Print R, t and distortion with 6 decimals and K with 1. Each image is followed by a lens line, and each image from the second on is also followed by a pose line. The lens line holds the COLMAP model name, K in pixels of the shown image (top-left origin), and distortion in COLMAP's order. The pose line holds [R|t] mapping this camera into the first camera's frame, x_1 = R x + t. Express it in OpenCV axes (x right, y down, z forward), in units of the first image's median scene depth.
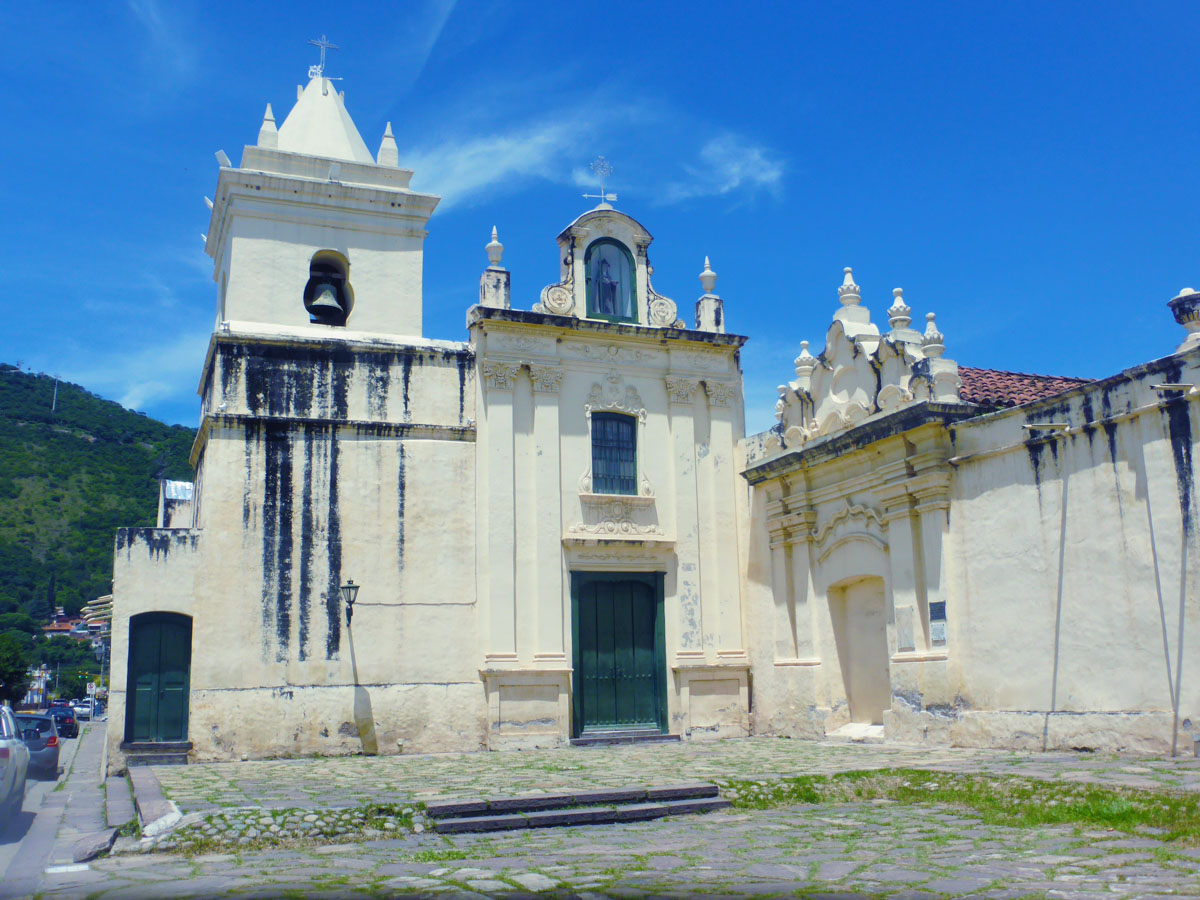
lens RADIAL K [[1167.1, 0, 595.6], [0, 1167.1, 447.6], [0, 0, 1]] dist [-0.066426, 0.000000]
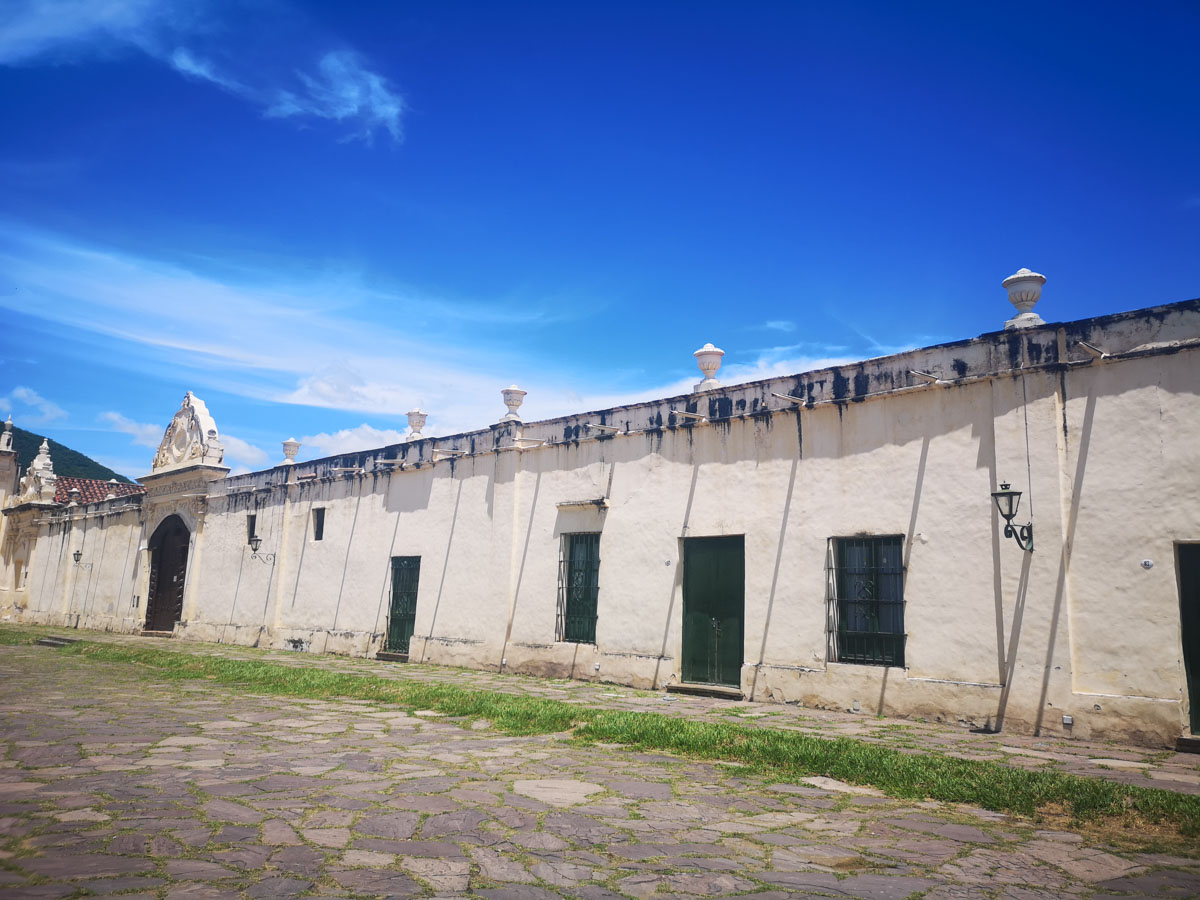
lens RADIAL K [[926.7, 0, 610.4], [0, 926.7, 448.1], [0, 0, 1]] dist [0.068052, -0.068845]
pose [[0.924152, 0.123700, 0.361443, 0.625811], [-0.133833, 0.990999, 0.003031, -0.310146], [-0.357815, -0.051174, 0.932389, -1.403490]]
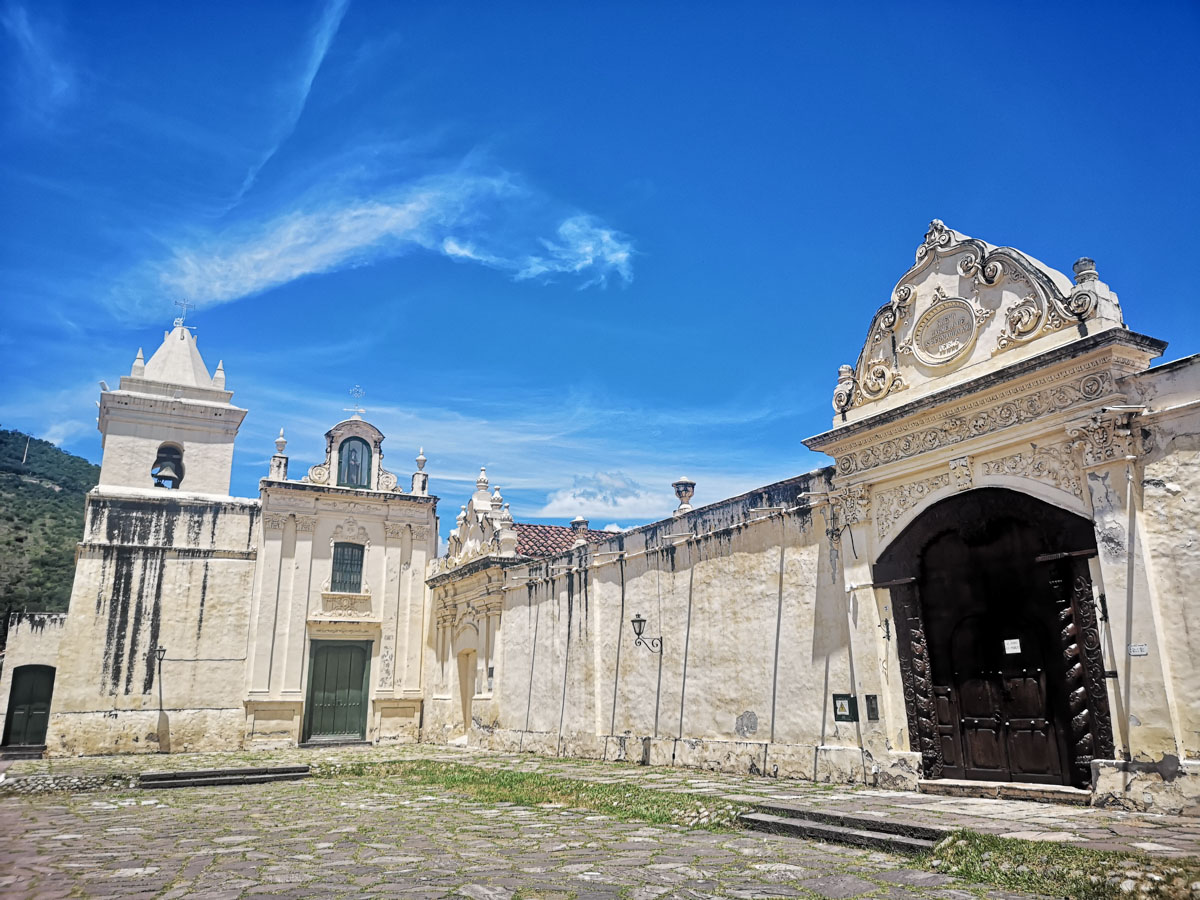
lens RADIAL K [[926.7, 0, 601.7], [0, 926.7, 446.3], [0, 0, 1]] dist [0.068052, -0.068845]
pose [[0.993172, 0.046355, 0.107057, 0.245106], [-0.038735, 0.996639, -0.072185, -0.093638], [-0.110043, 0.067546, 0.991629, -0.406541]]
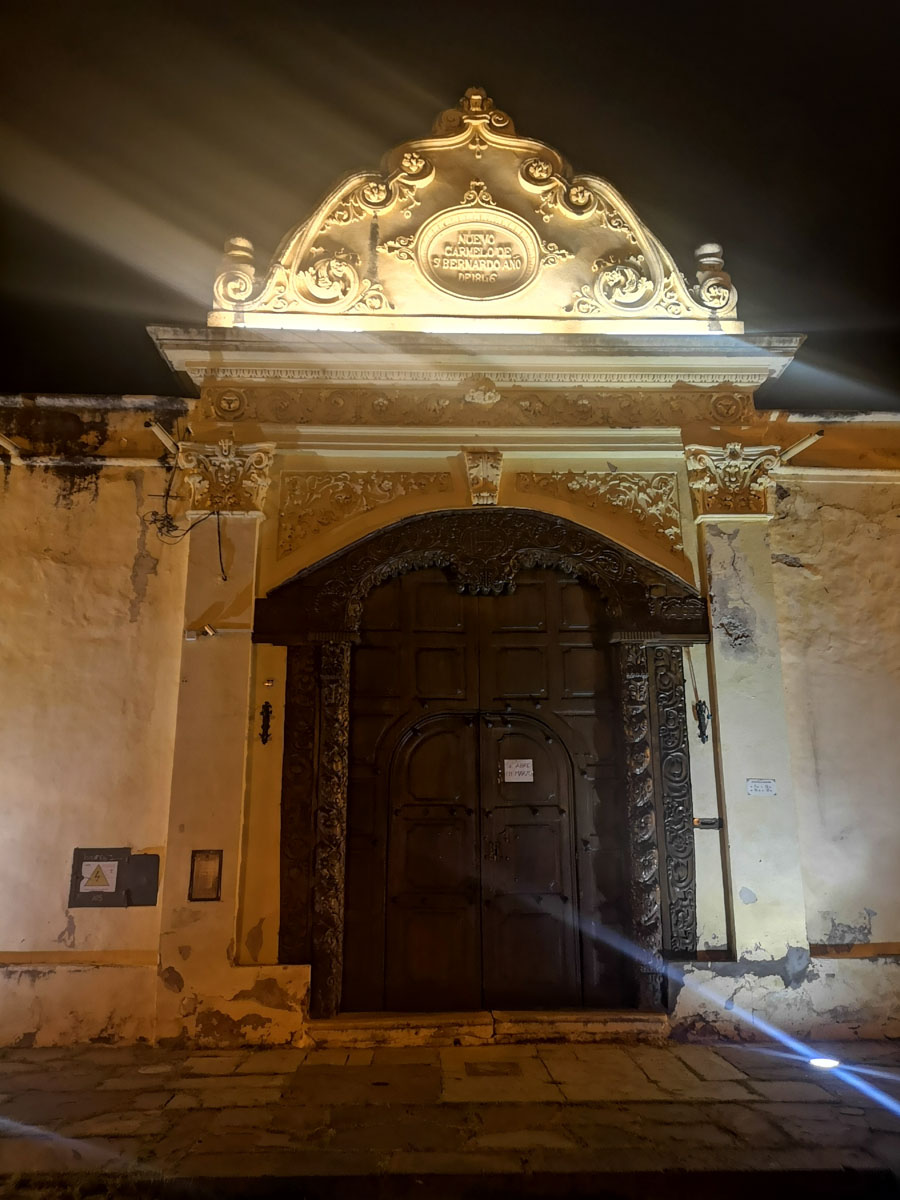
lens RADIAL K [[926.7, 0, 475.5], [0, 926.7, 588.2], [0, 0, 1]] dist [0.068052, -0.068845]
pose [[0.357740, 0.273340, 0.892920, 0.233989], [-0.197162, 0.956754, -0.213890, -0.012357], [-0.912770, -0.099533, 0.396162, 0.020655]]
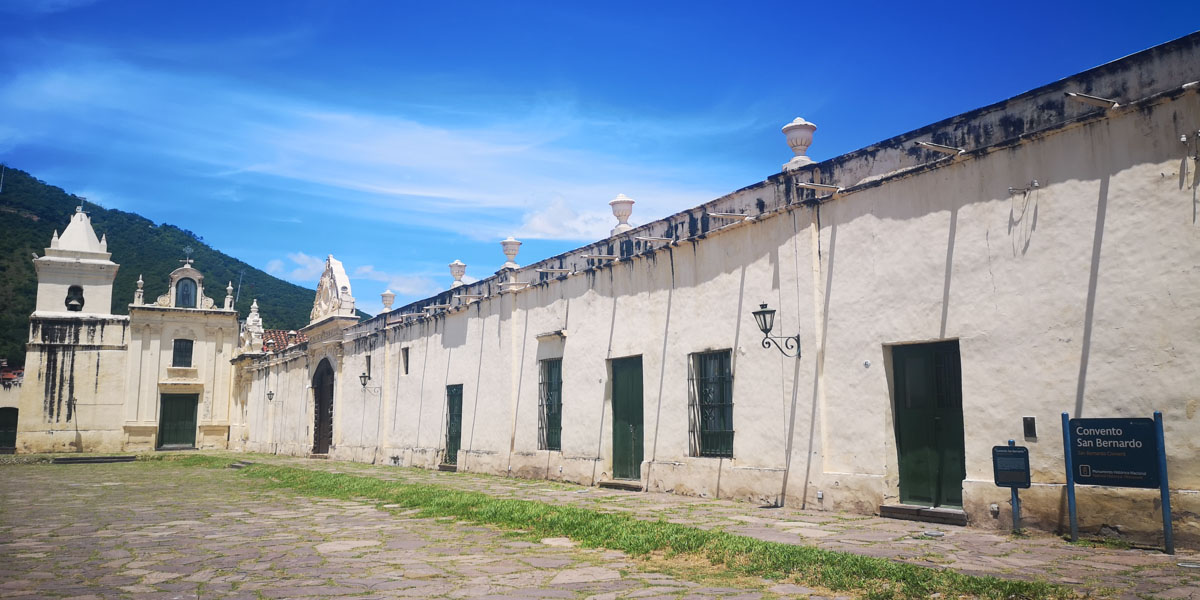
lens RADIAL K [[928.7, 0, 602.5], [0, 928.7, 297.7], [0, 0, 1]] dist [0.073804, -0.083501]
pose [[0.991205, 0.038567, 0.126590, 0.824244], [-0.046389, 0.997154, 0.059436, -0.353097], [-0.123938, -0.064785, 0.990173, -1.598394]]
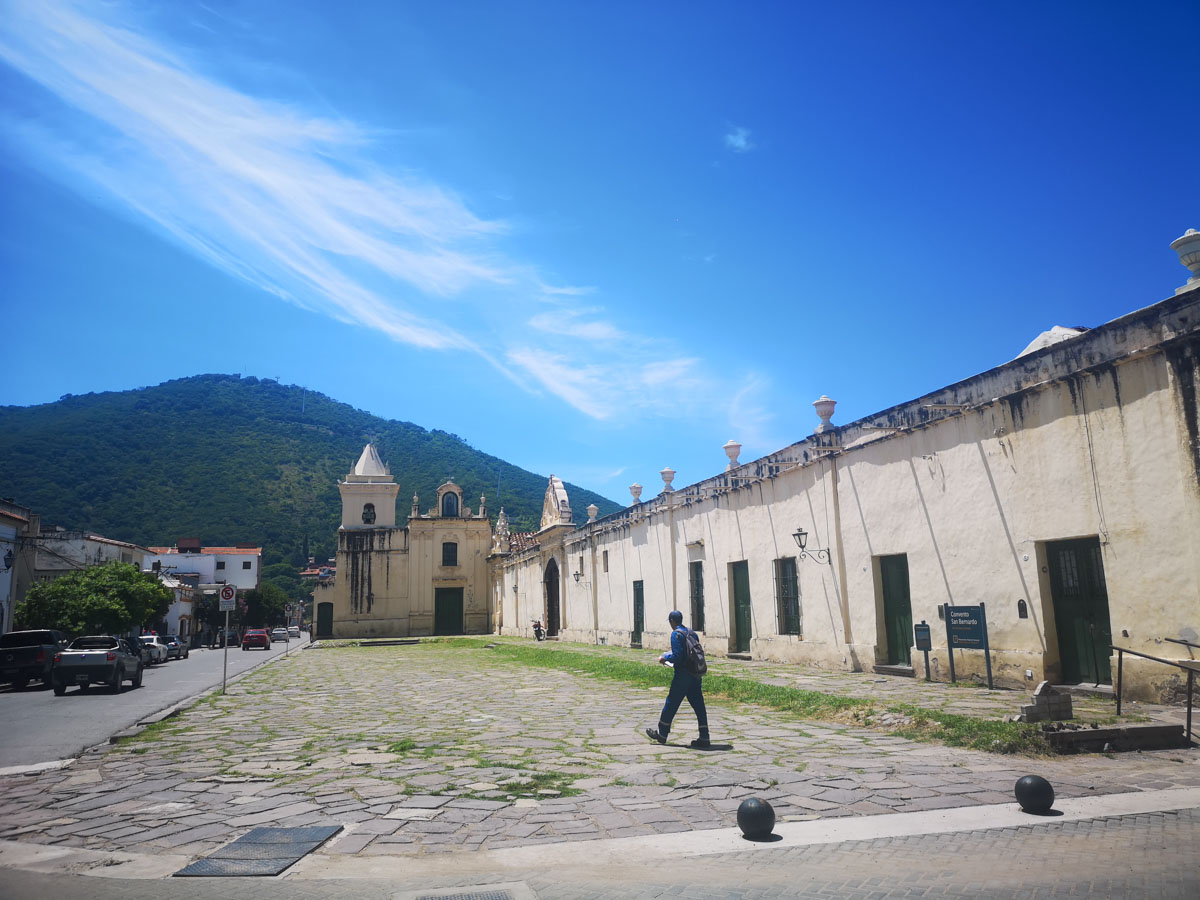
lens RADIAL K [[926.7, 0, 601.7], [0, 926.7, 443.3], [0, 0, 1]] dist [0.068052, -0.068845]
pose [[0.990937, -0.022647, -0.132407, 0.936953], [0.026047, 0.999372, 0.024005, -0.425074], [0.131781, -0.027236, 0.990905, -1.911552]]
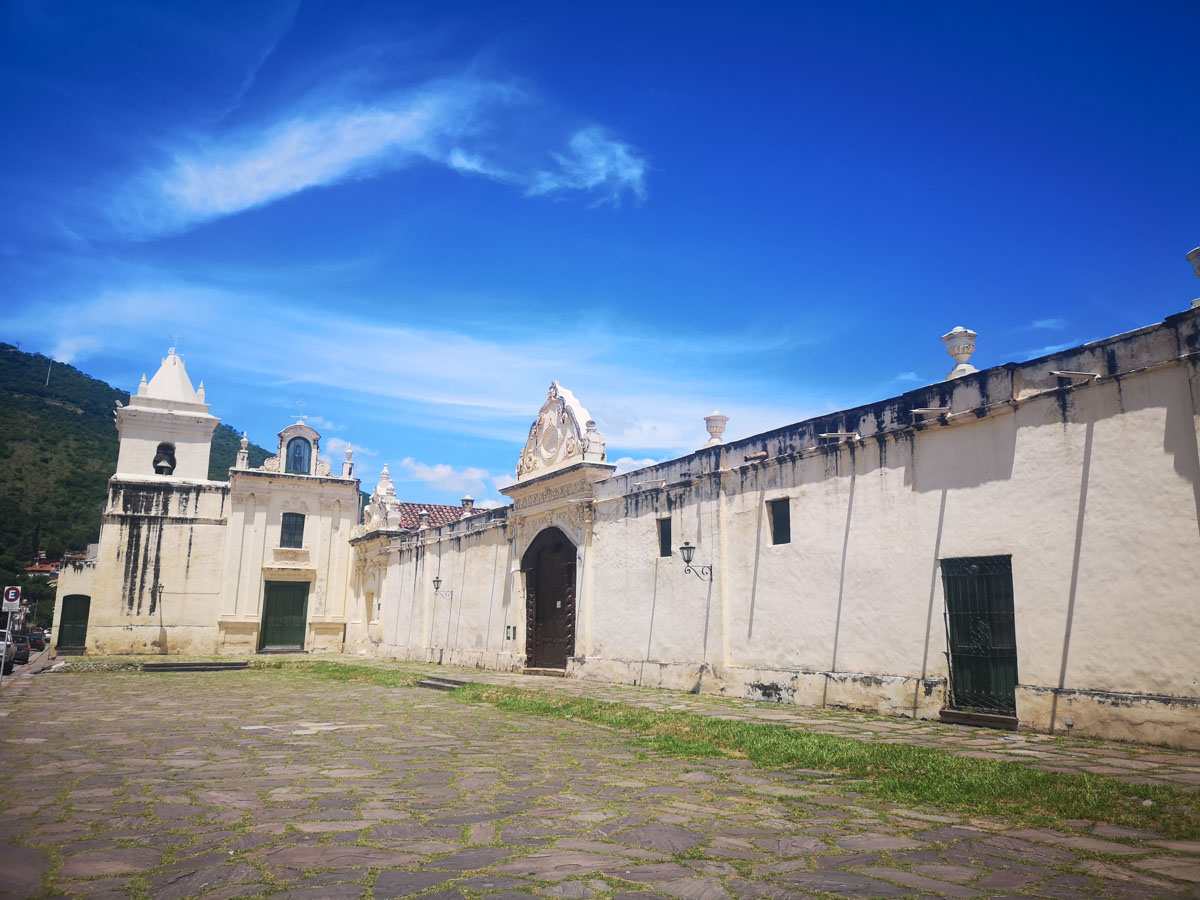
lens RADIAL K [[926.7, 0, 603.0], [0, 926.7, 446.9], [0, 0, 1]] dist [0.068052, -0.068845]
pose [[0.993796, 0.058183, 0.094782, 0.489272], [-0.058882, 0.998254, 0.004591, -0.227993], [-0.094349, -0.010144, 0.995487, -1.018716]]
